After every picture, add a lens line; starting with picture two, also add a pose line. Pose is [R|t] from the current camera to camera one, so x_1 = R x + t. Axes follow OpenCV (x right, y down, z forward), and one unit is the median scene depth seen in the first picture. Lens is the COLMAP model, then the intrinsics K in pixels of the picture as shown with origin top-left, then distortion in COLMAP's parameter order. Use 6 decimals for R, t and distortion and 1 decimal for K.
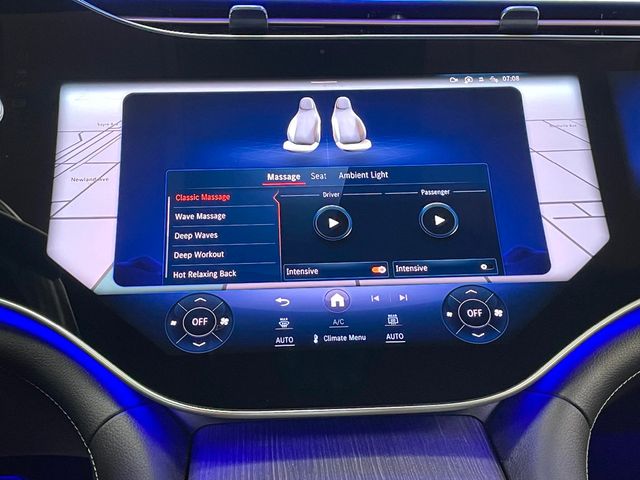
lens RADIAL K [[937.9, 0, 321.8], [0, 937.9, 239.7], [0, 0, 1]] dist [0.088277, 0.000000]
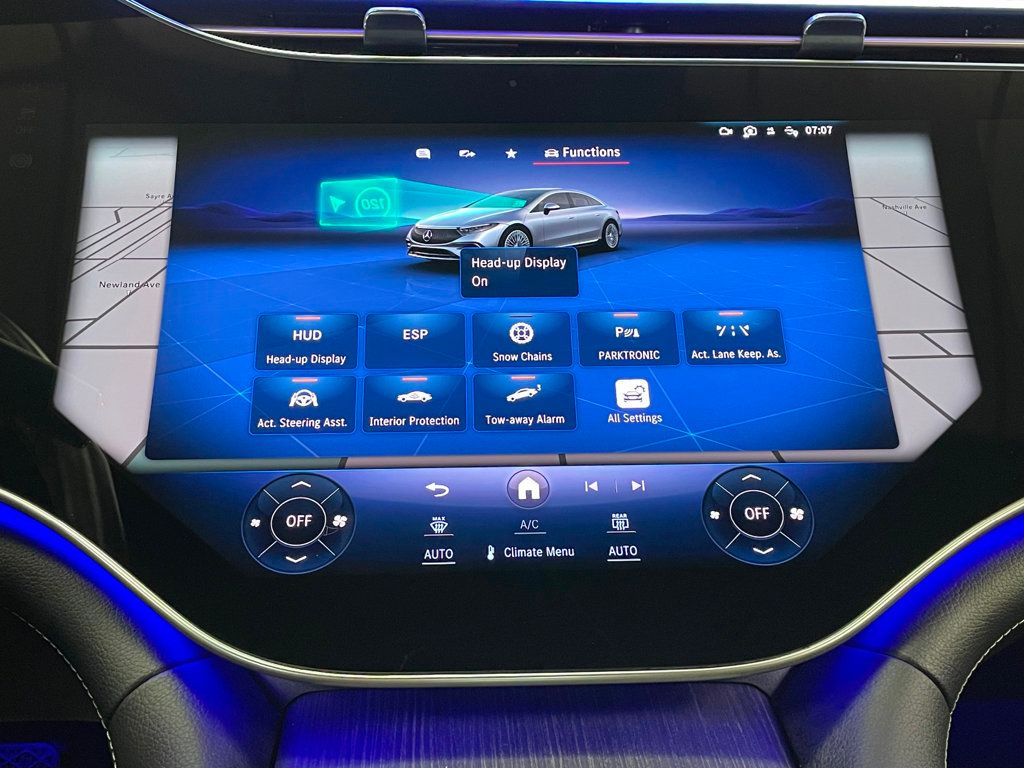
lens RADIAL K [[1326.3, 0, 505.4], [0, 1326.3, 380.9], [0, 0, 1]] dist [0.066102, 0.000000]
pose [[0.999727, 0.013149, -0.019312, 0.017466], [-0.013260, 0.999896, -0.005624, 0.000514], [0.019236, 0.005878, 0.999798, 0.148764]]
